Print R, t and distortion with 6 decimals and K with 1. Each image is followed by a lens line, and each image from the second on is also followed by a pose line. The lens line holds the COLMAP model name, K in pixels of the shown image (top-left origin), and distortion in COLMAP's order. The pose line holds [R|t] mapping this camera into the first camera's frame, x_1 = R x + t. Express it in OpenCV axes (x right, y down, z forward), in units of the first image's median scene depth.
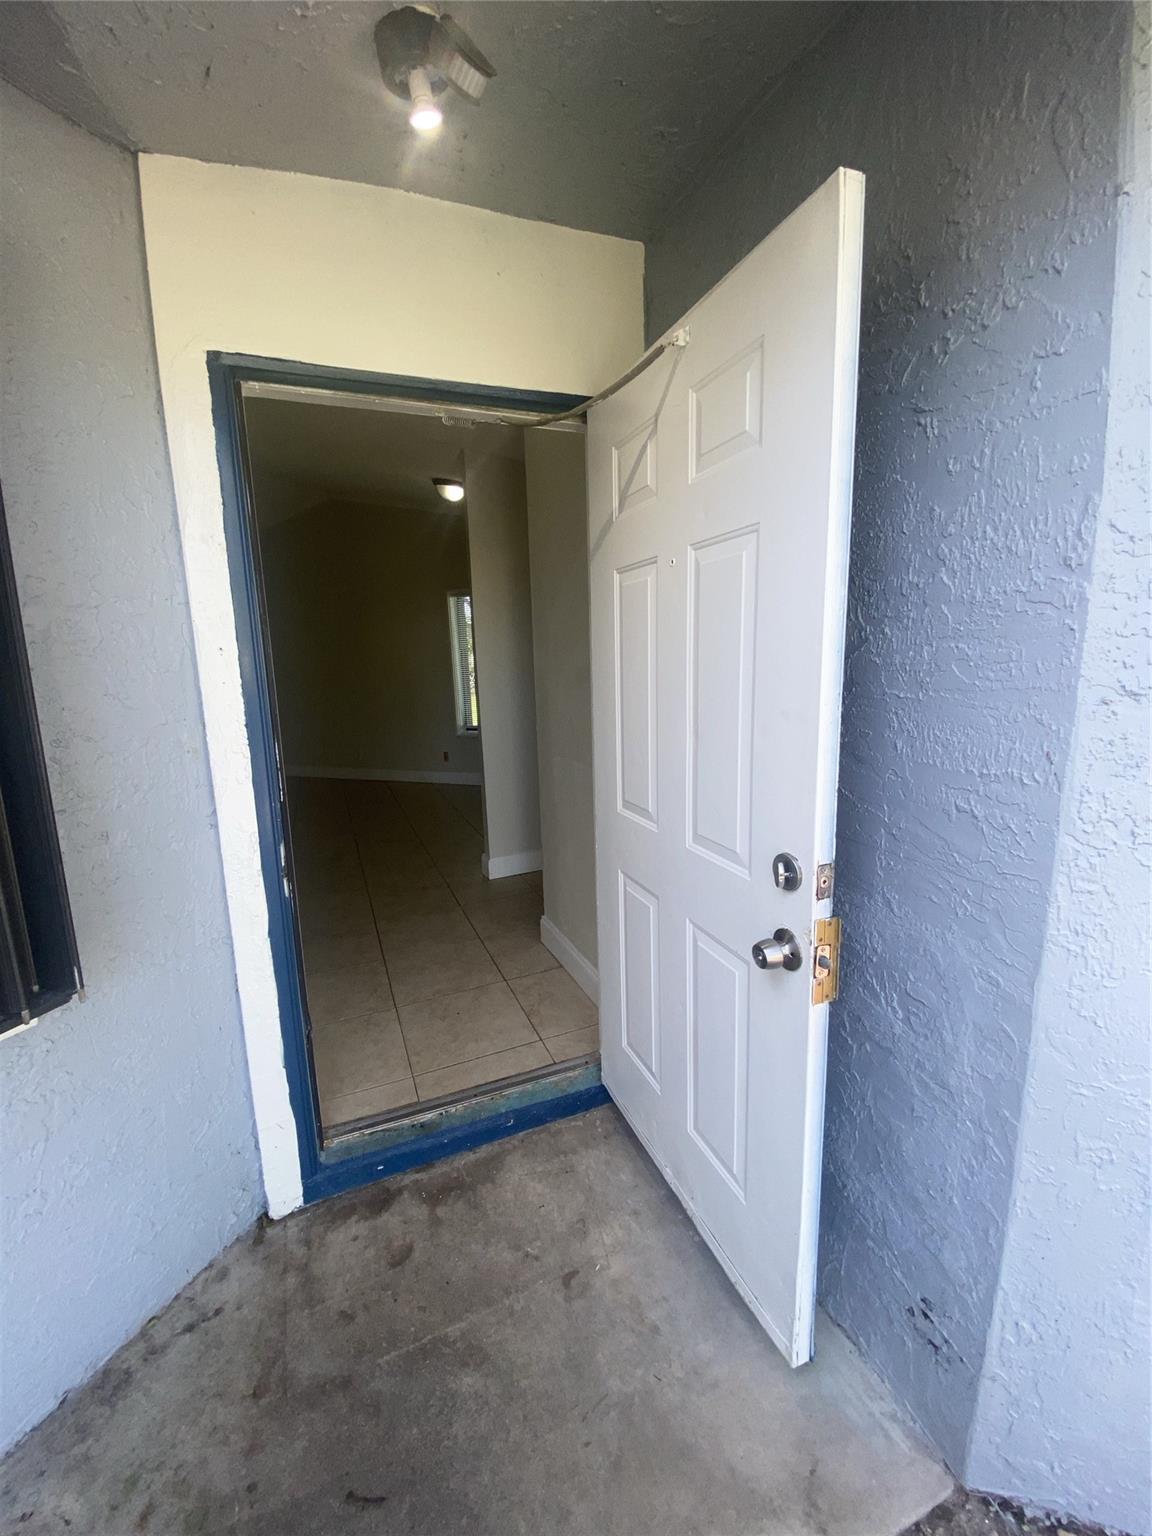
lens RADIAL K [[623.8, 0, 561.6], [0, 623.8, 768.0], [0, 0, 1]] dist [0.031311, -0.023756]
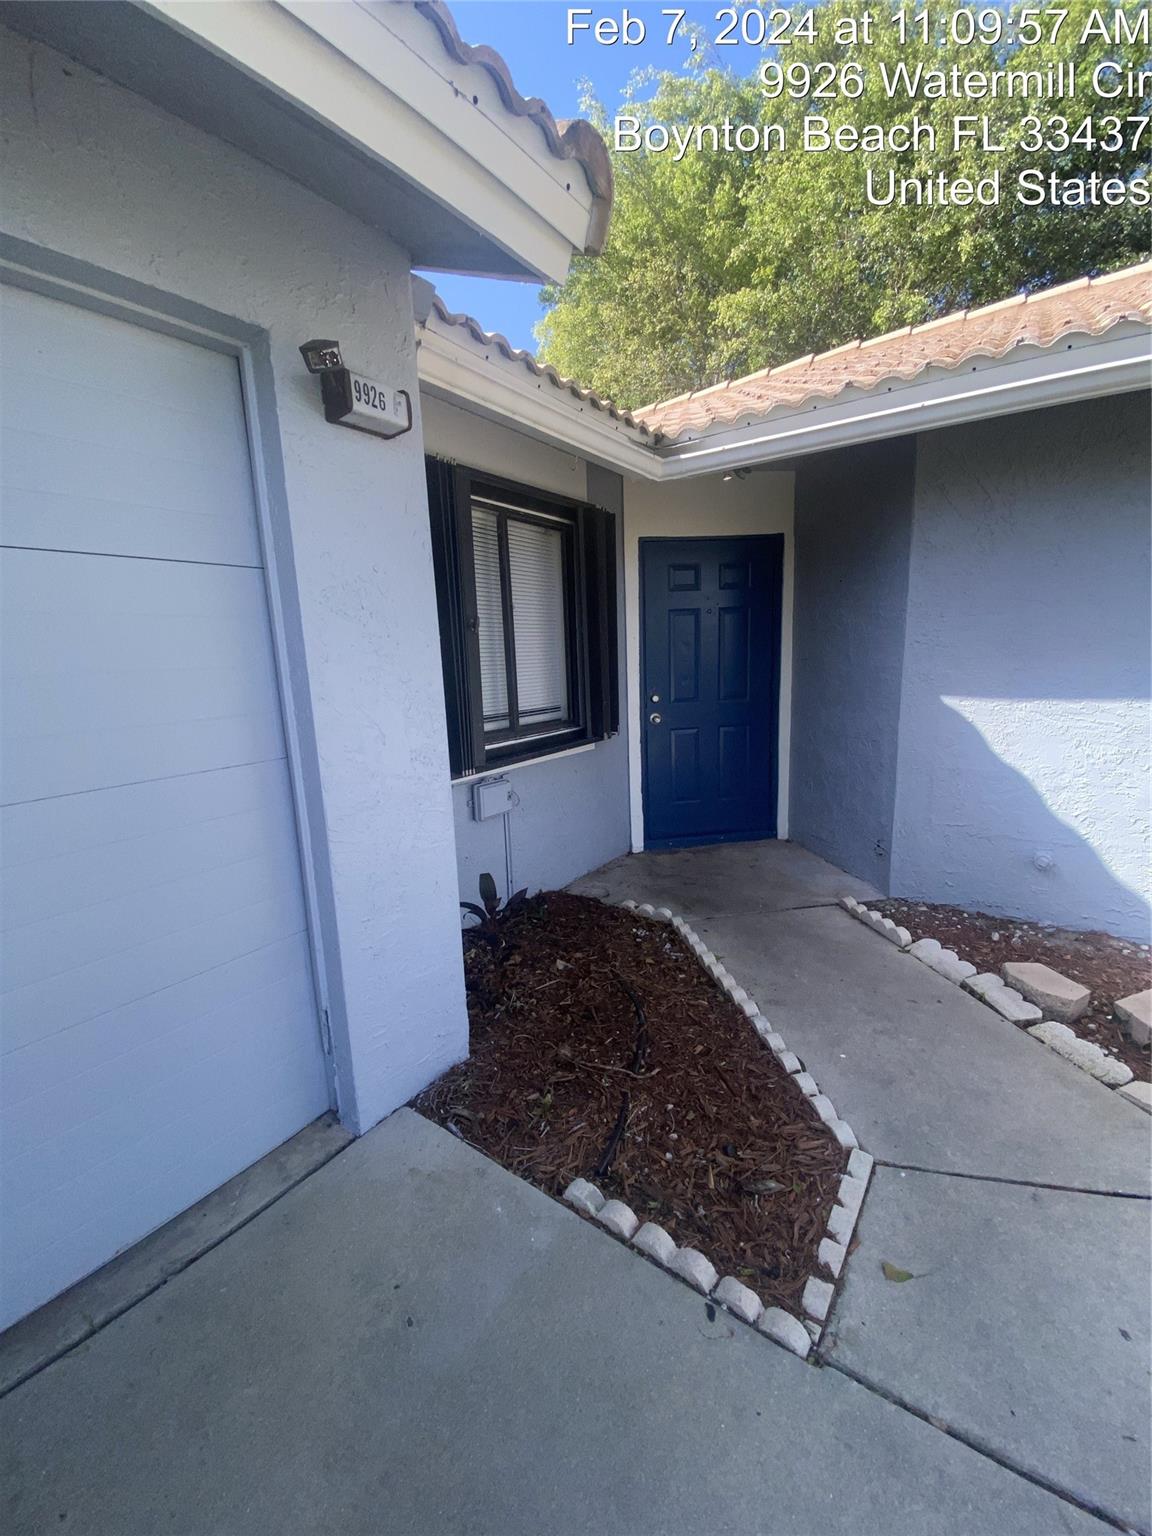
lens RADIAL K [[623.8, 0, 561.6], [0, 623.8, 768.0], [0, 0, 1]] dist [0.031311, -0.023756]
pose [[0.976147, 0.031119, -0.214868, -0.316387], [-0.026709, 0.999369, 0.023398, 0.485379], [0.215460, -0.017101, 0.976363, -2.540629]]
